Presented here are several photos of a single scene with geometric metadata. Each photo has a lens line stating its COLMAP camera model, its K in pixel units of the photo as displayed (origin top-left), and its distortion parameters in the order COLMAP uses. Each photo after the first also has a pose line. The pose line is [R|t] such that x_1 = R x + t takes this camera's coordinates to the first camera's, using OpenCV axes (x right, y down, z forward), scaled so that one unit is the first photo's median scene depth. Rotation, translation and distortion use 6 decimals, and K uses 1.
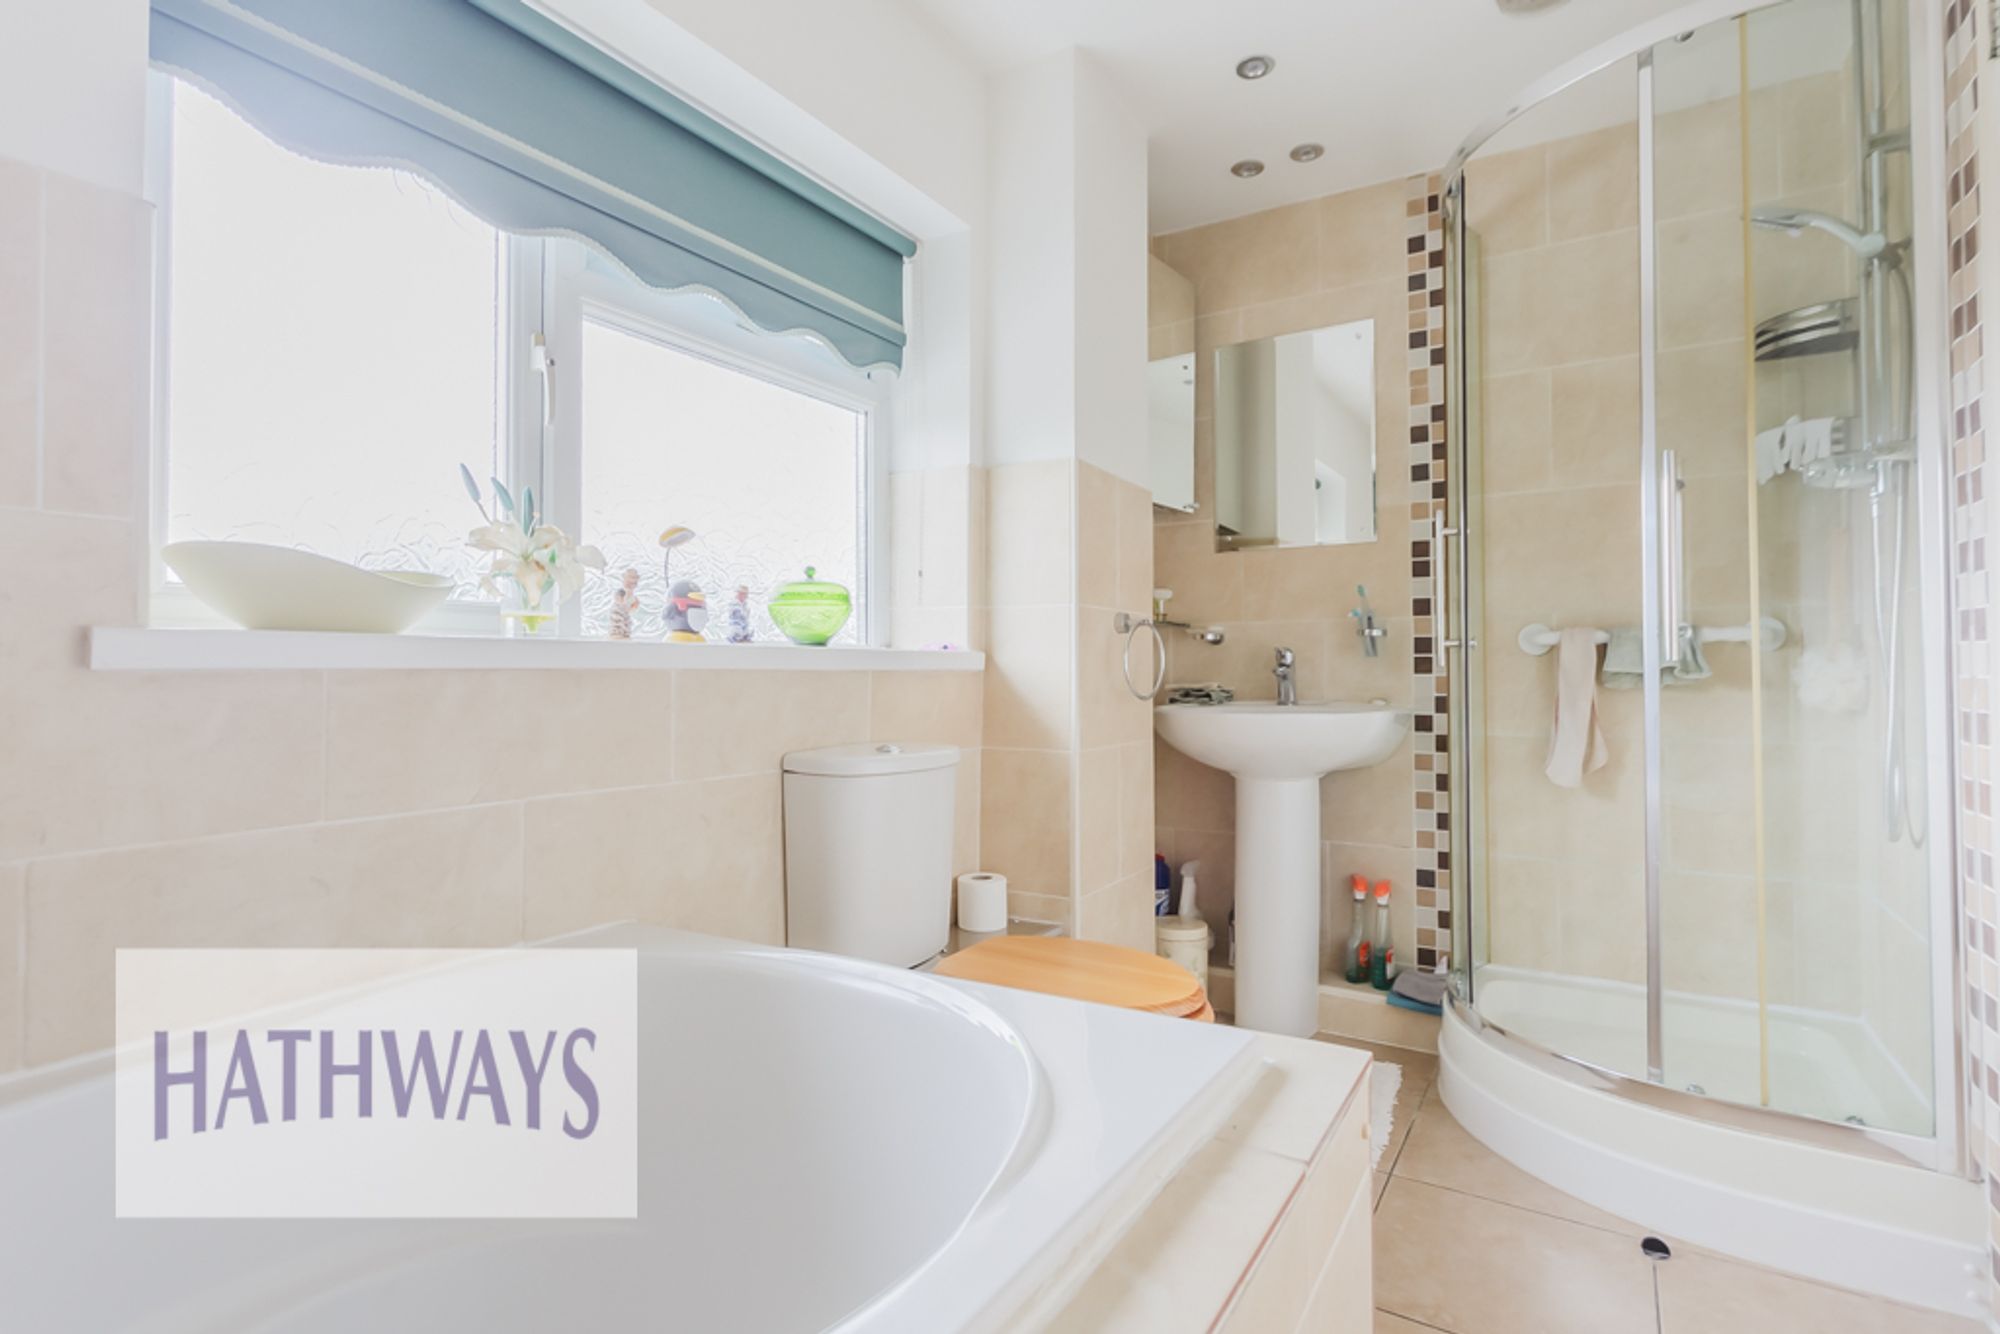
lens RADIAL K [[957.8, 0, 1004.9], [0, 957.8, 662.1], [0, 0, 1]] dist [0.003042, 0.000496]
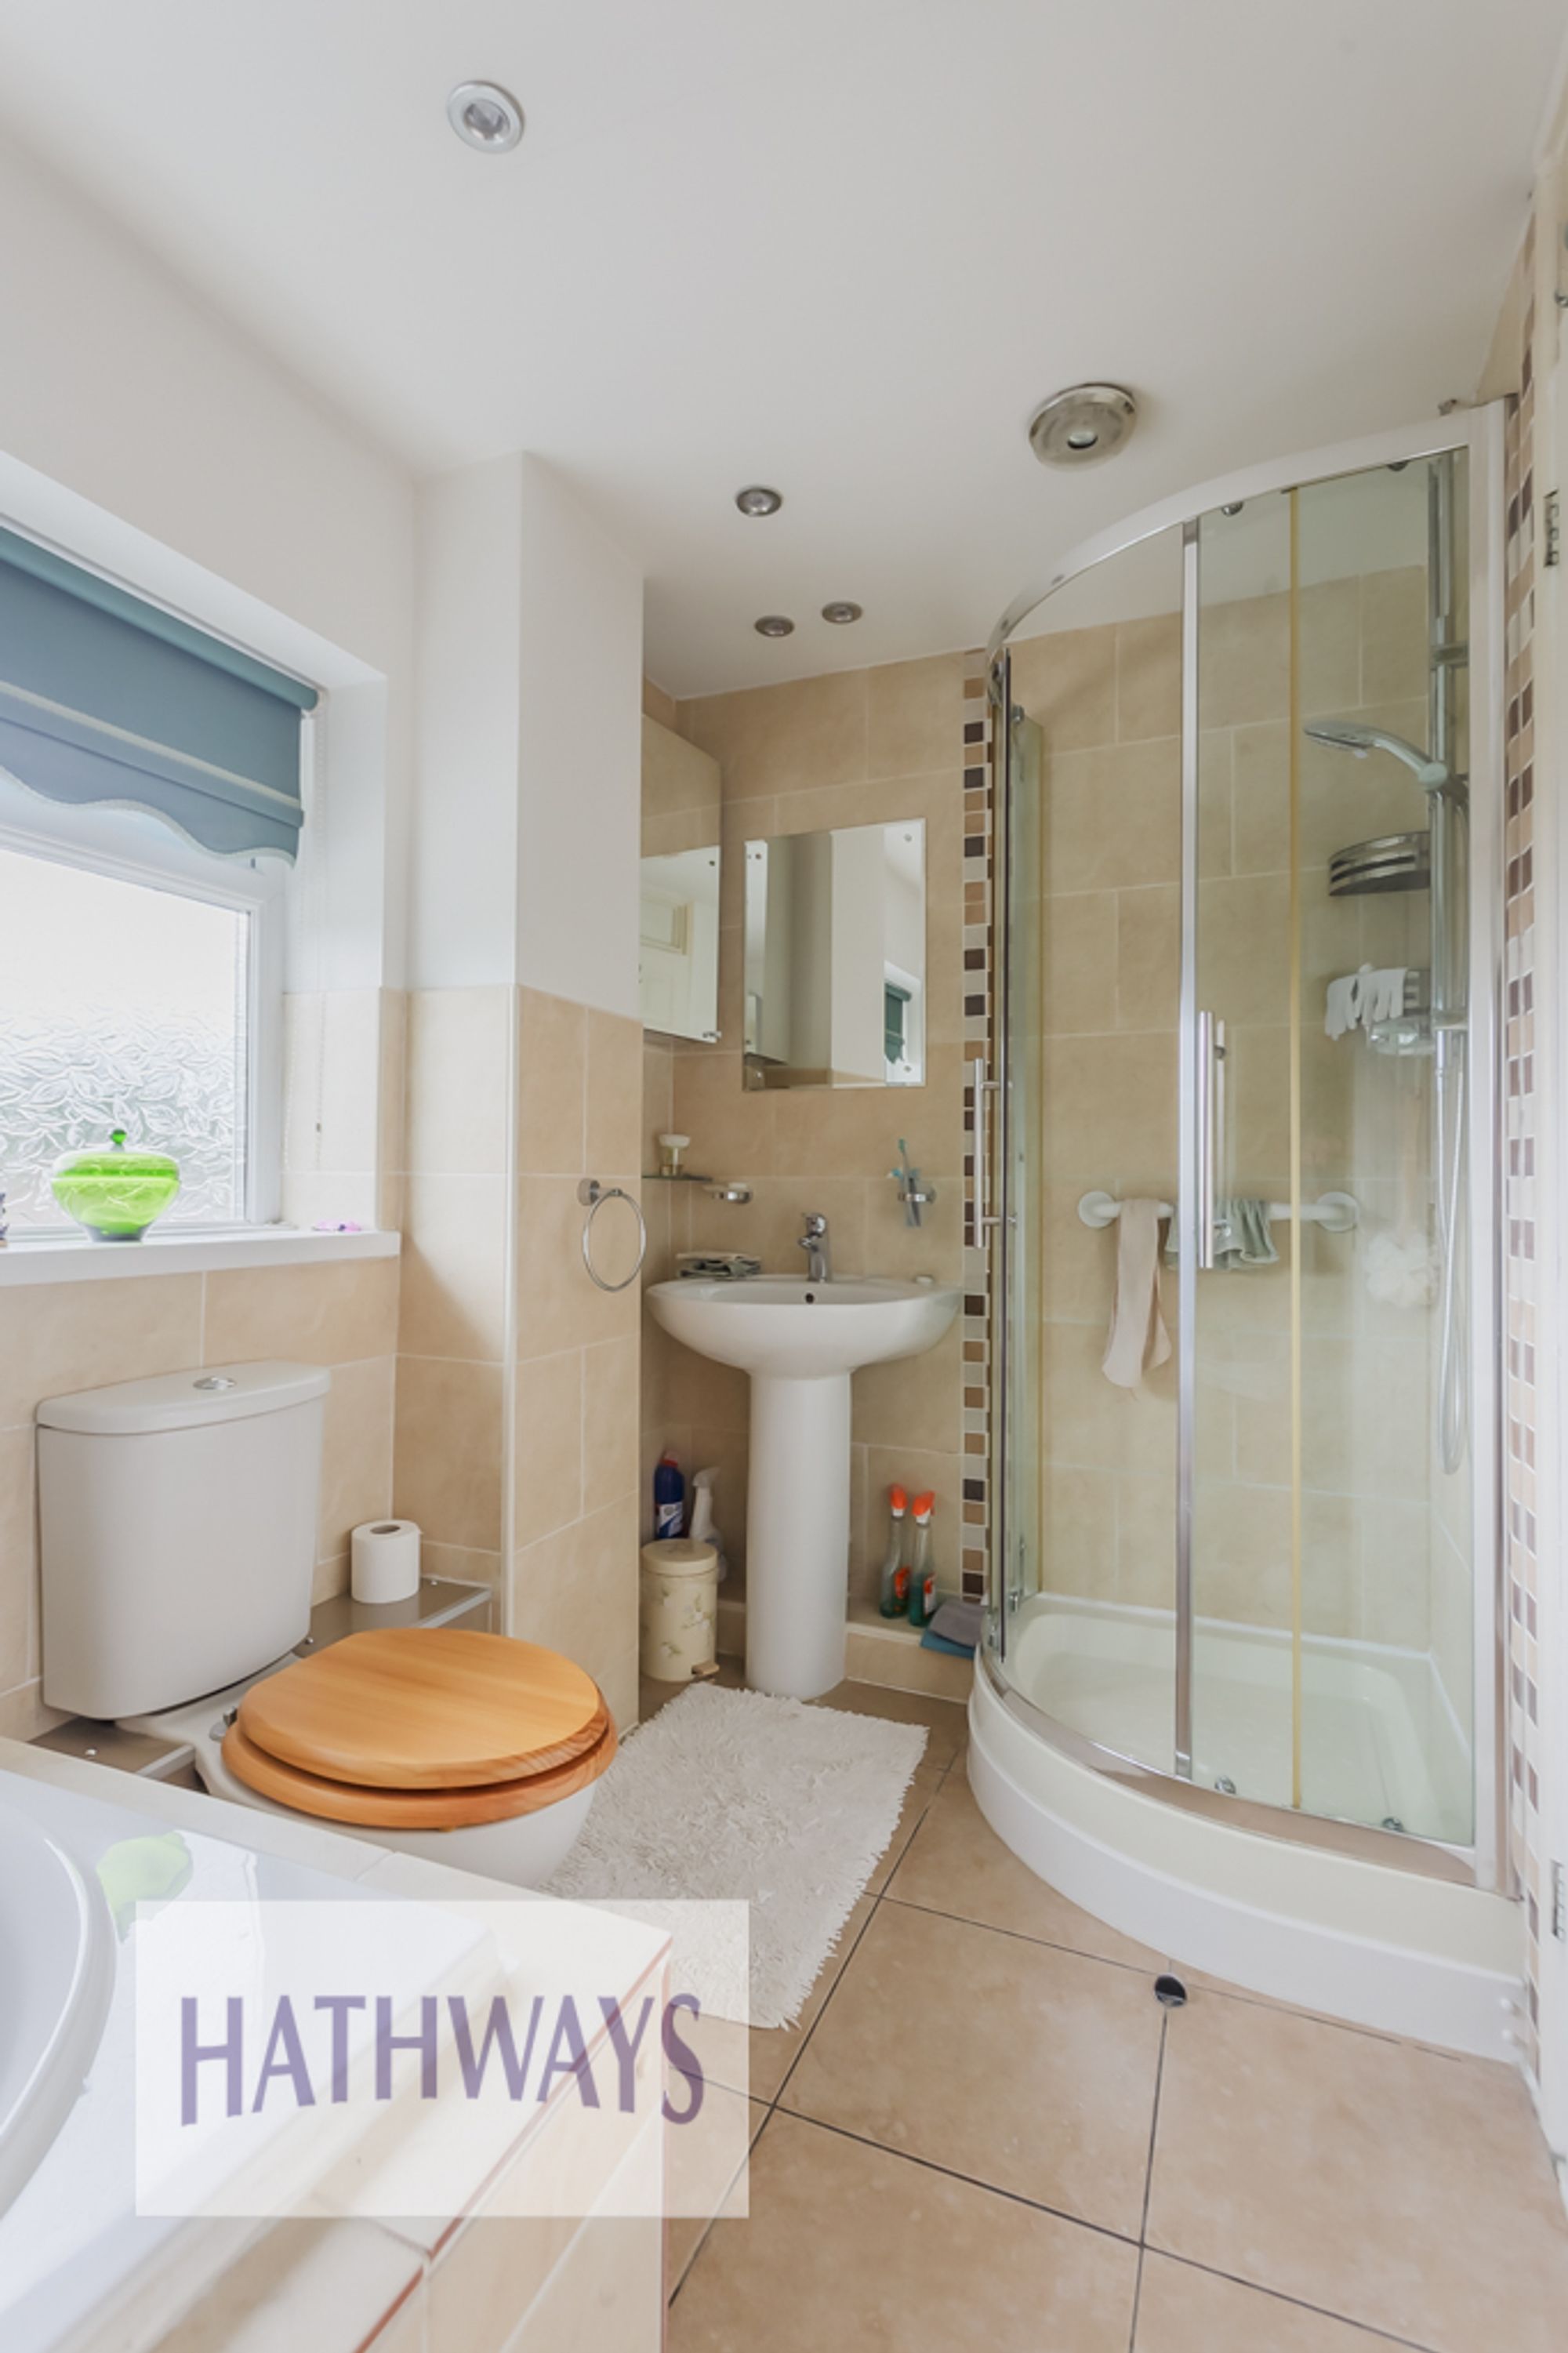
lens RADIAL K [[1126.8, 0, 711.1], [0, 1126.8, 1198.4], [0, 0, 1]] dist [0.003042, 0.000496]
pose [[0.991526, 0.009459, 0.129565, 0.106997], [-0.010430, 0.999922, 0.006817, -0.045418], [-0.129491, -0.008111, 0.991547, 0.068887]]
